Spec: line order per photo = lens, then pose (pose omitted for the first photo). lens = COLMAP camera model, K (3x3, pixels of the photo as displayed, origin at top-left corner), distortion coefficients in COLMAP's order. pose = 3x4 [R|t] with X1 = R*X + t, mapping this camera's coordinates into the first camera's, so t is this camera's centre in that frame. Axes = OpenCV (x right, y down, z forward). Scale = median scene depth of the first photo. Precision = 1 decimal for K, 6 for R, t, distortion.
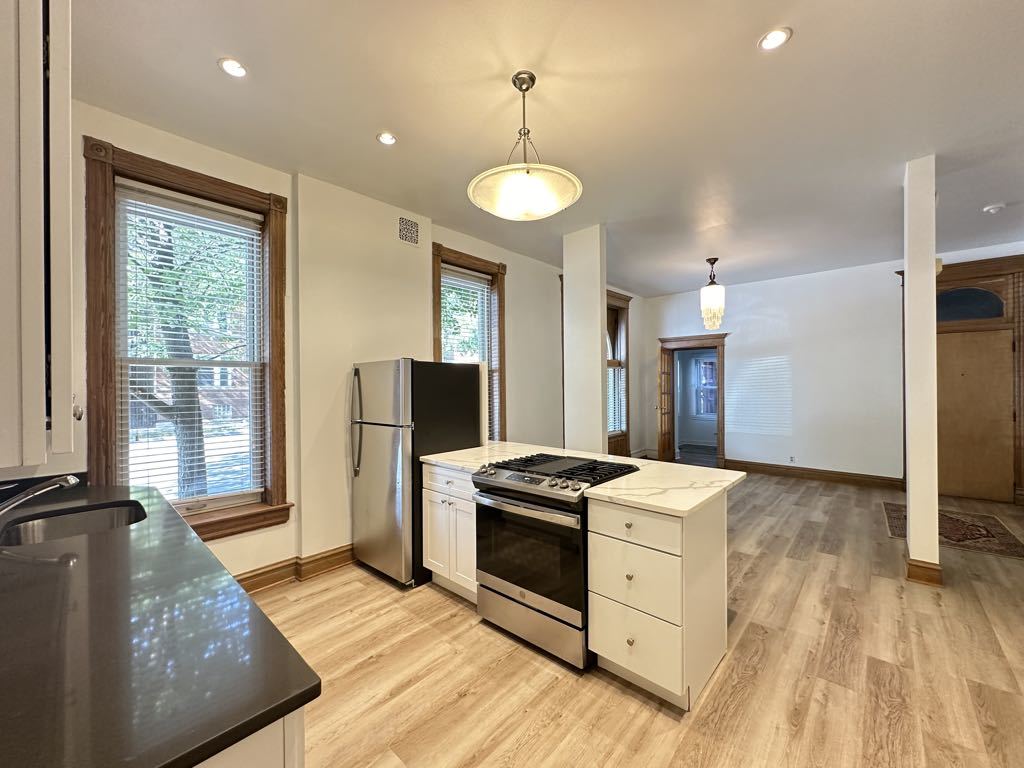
lens RADIAL K [[408.2, 0, 512.5], [0, 408.2, 384.6], [0, 0, 1]] dist [-0.001952, 0.000035]
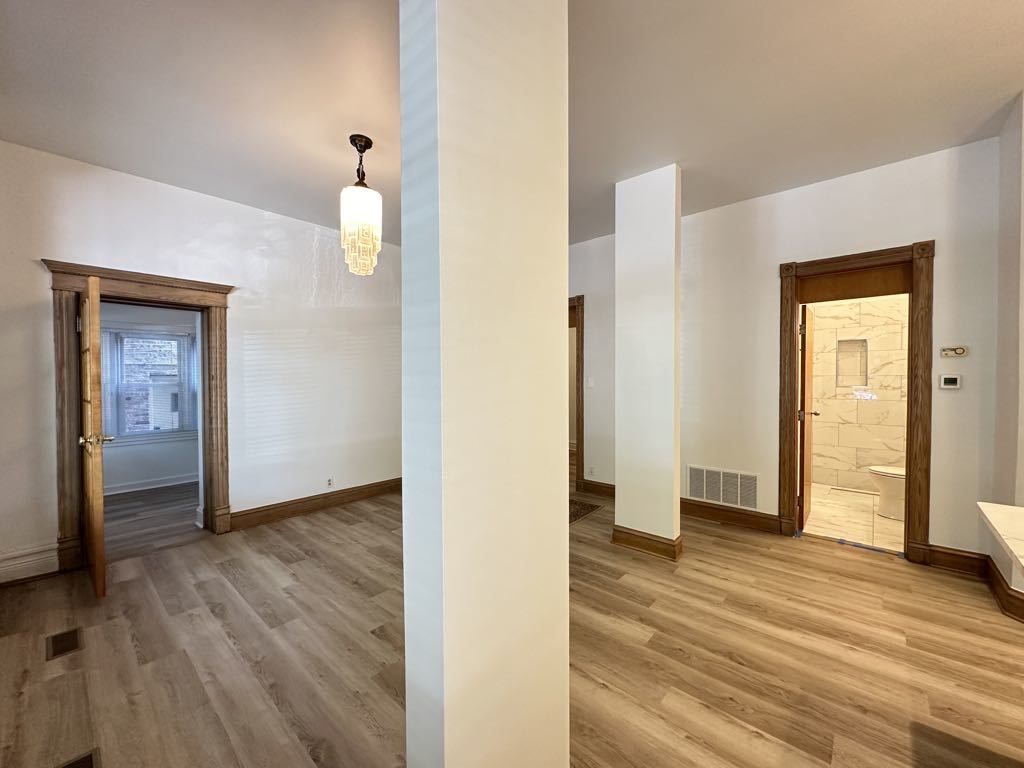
lens RADIAL K [[408.2, 0, 511.5], [0, 408.2, 383.4], [0, 0, 1]] dist [-0.001952, 0.000035]
pose [[-0.011196, -0.012099, 0.999864, -0.070742], [0.005712, 0.999910, 0.012164, 0.002930], [-0.999921, 0.005848, -0.011126, 1.301627]]
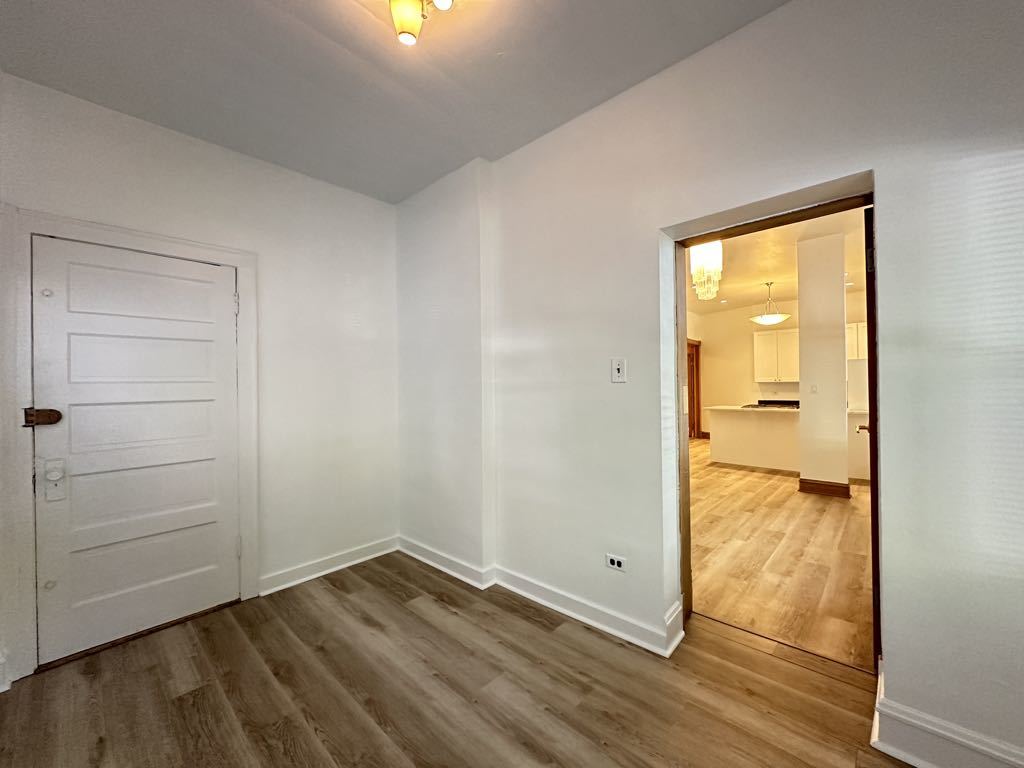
lens RADIAL K [[408.2, 0, 509.8], [0, 408.2, 386.1], [0, 0, 1]] dist [-0.001952, 0.000035]
pose [[-0.999725, 0.016168, 0.016993, 1.356025], [0.016149, 0.999869, -0.001269, 0.032743], [-0.017011, -0.000995, -0.999855, 2.821946]]
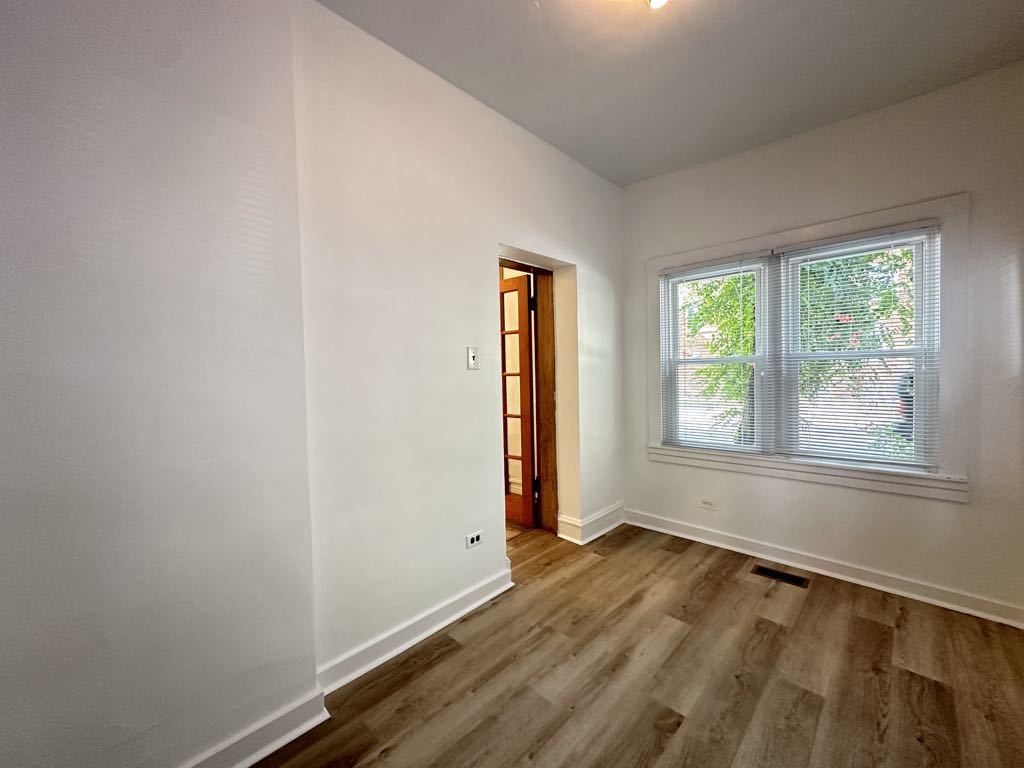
lens RADIAL K [[408.2, 0, 514.8], [0, 408.2, 385.0], [0, 0, 1]] dist [-0.001952, 0.000035]
pose [[-0.027929, 0.039113, -0.998844, 1.888687], [0.020015, 0.999056, 0.038562, 0.030060], [0.999410, -0.018914, -0.028686, 2.252194]]
